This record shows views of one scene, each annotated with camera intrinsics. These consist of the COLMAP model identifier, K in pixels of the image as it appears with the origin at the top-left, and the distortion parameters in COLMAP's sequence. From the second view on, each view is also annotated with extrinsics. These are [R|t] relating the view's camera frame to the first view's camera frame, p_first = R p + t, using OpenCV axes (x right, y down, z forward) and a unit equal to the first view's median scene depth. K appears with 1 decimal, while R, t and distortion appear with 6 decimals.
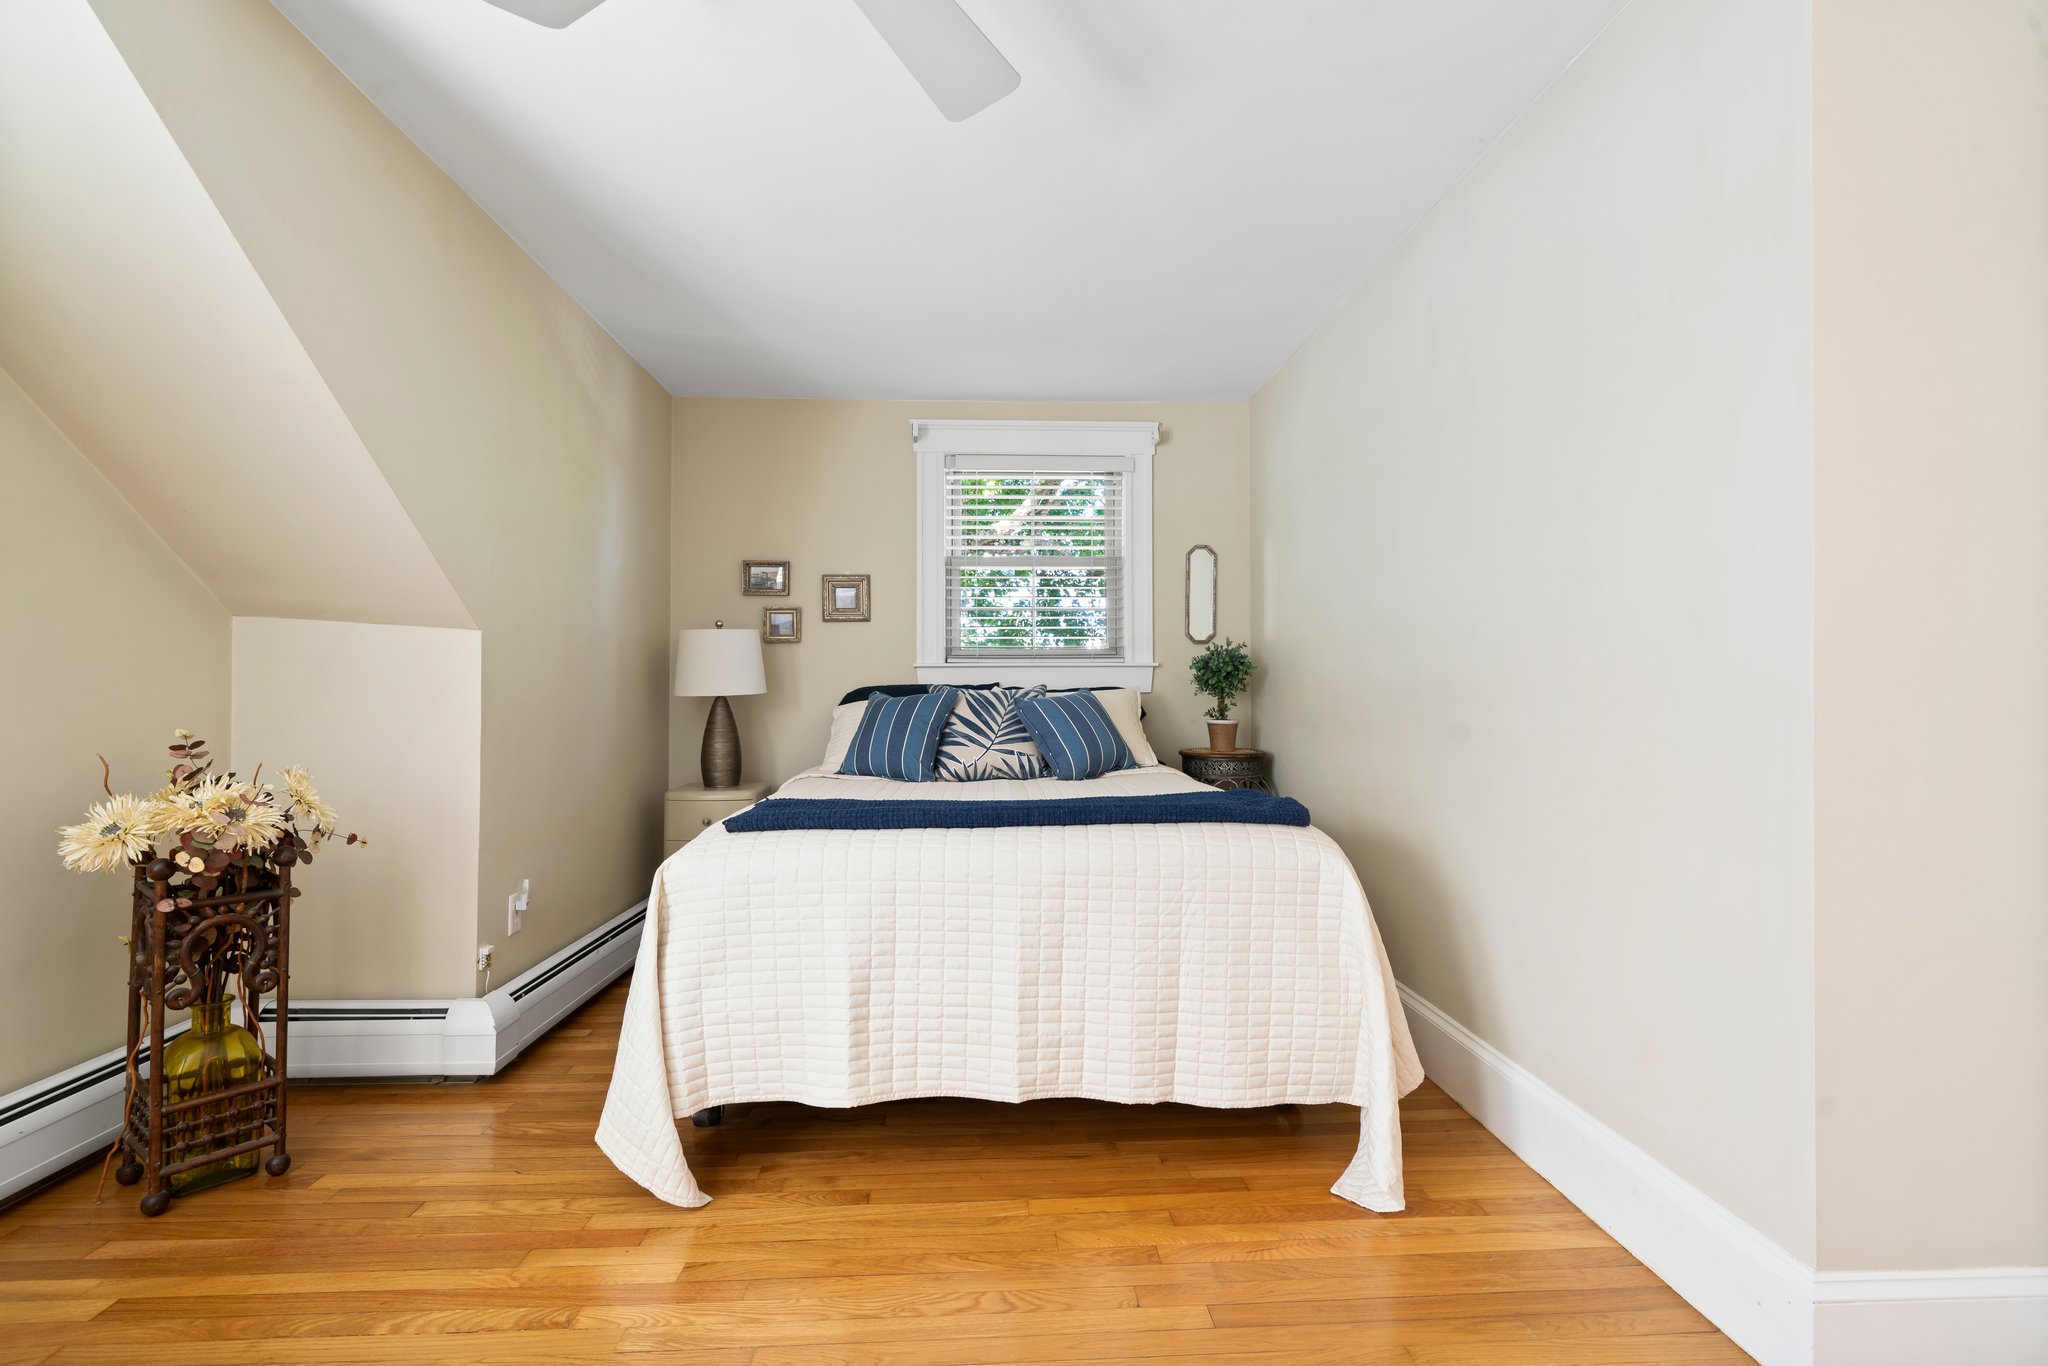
lens RADIAL K [[939.8, 0, 1024.0], [0, 939.8, 683.0], [0, 0, 1]] dist [0.003295, 0.001072]
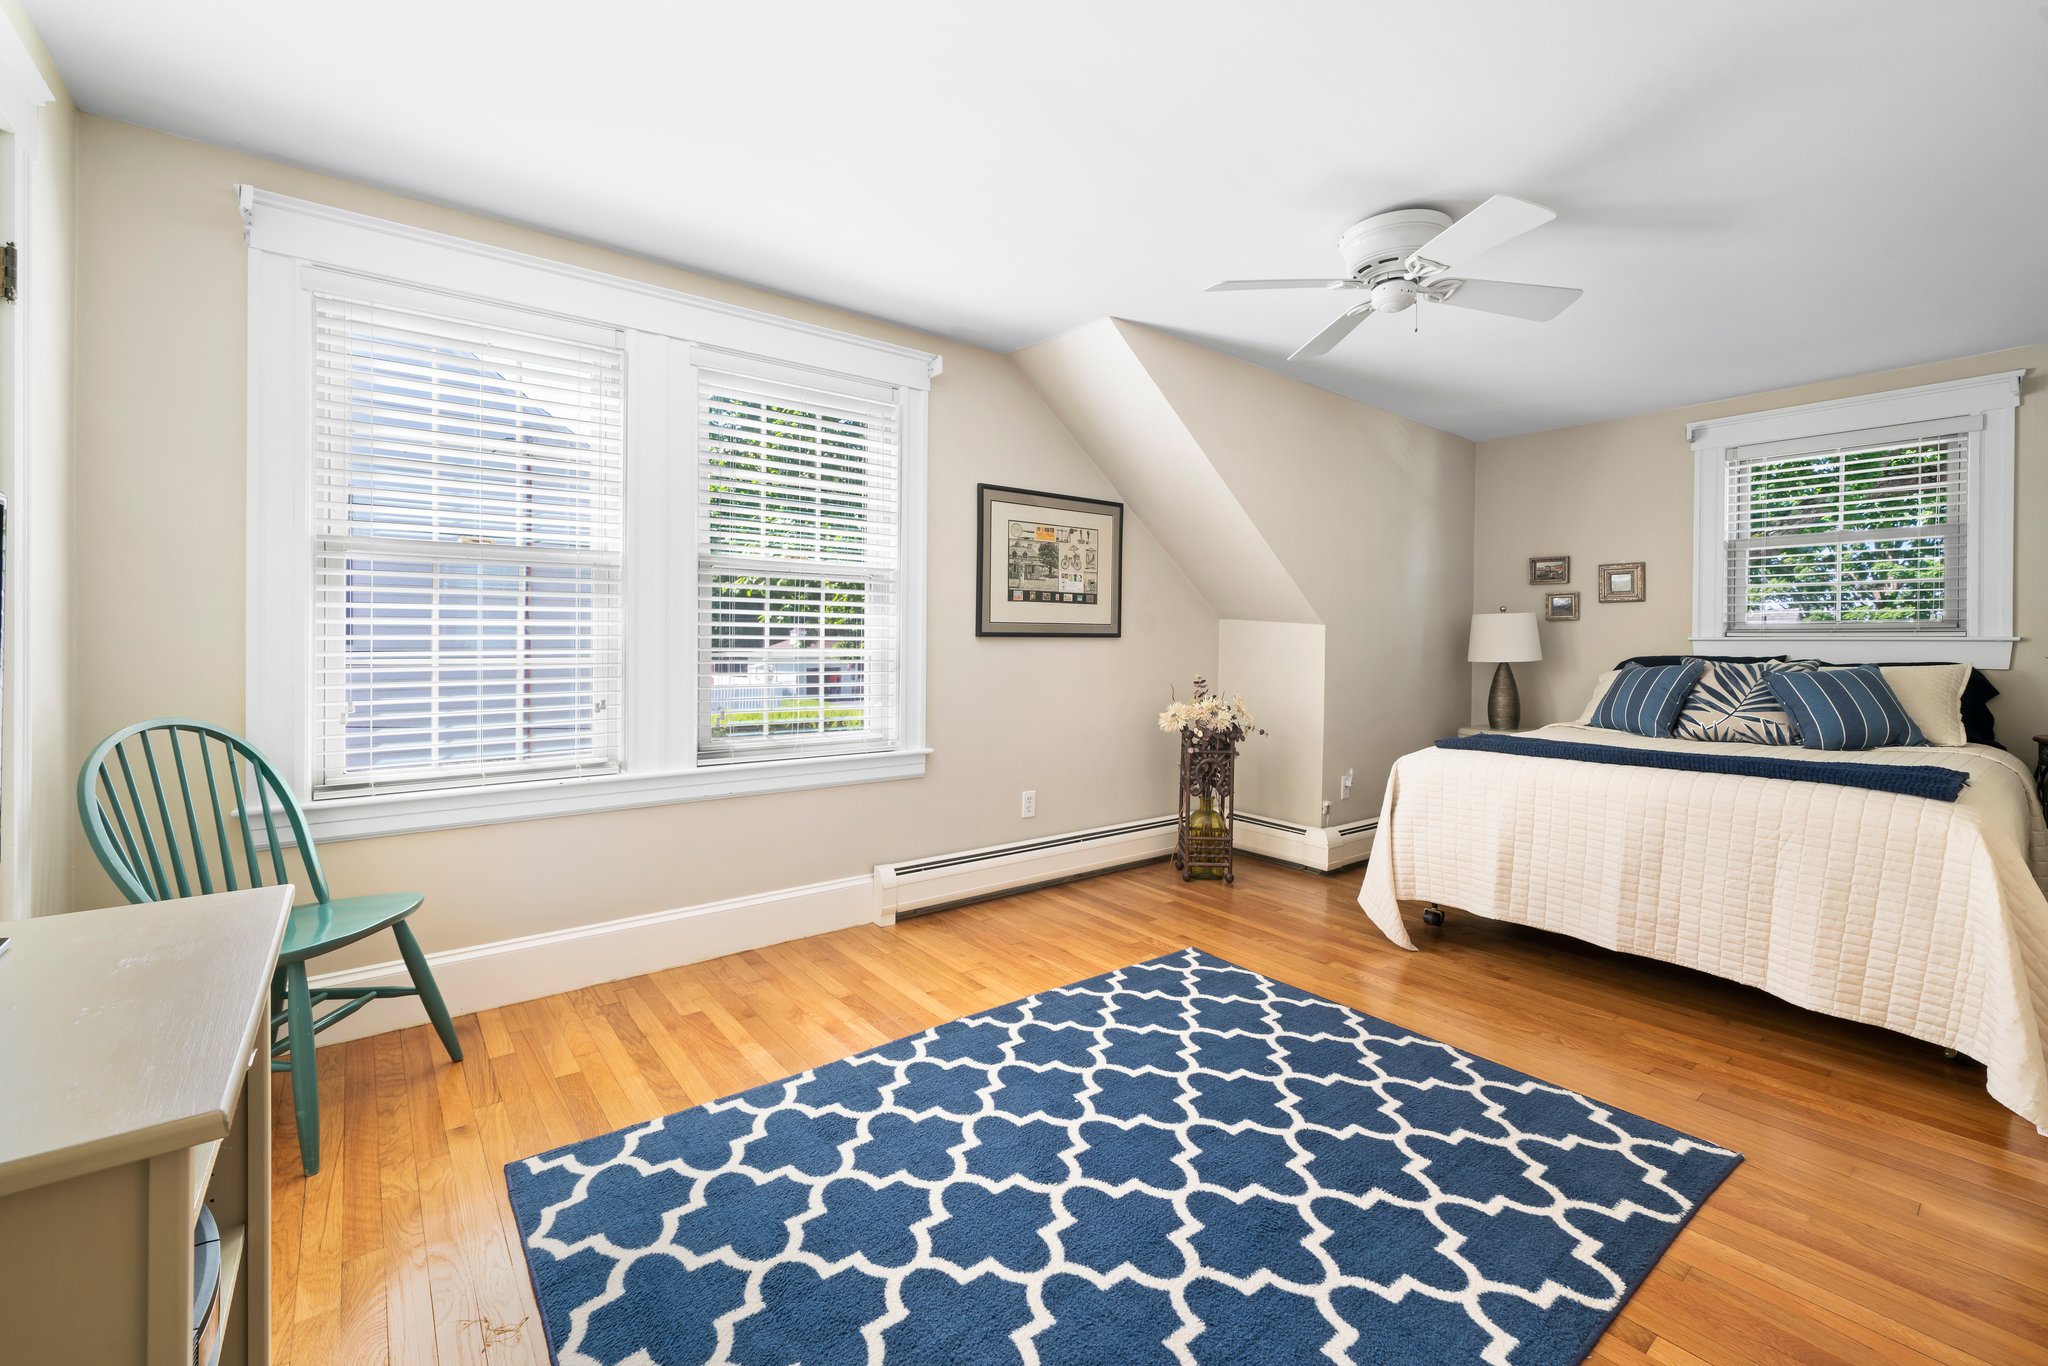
lens RADIAL K [[868.5, 0, 1012.5], [0, 868.5, 655.0], [0, 0, 1]] dist [0.002428, 0.000084]
pose [[0.566572, 0.020220, -0.823764, 0.447907], [-0.000954, 0.999714, 0.023883, -0.036782], [0.824012, -0.012746, 0.566430, -0.426308]]
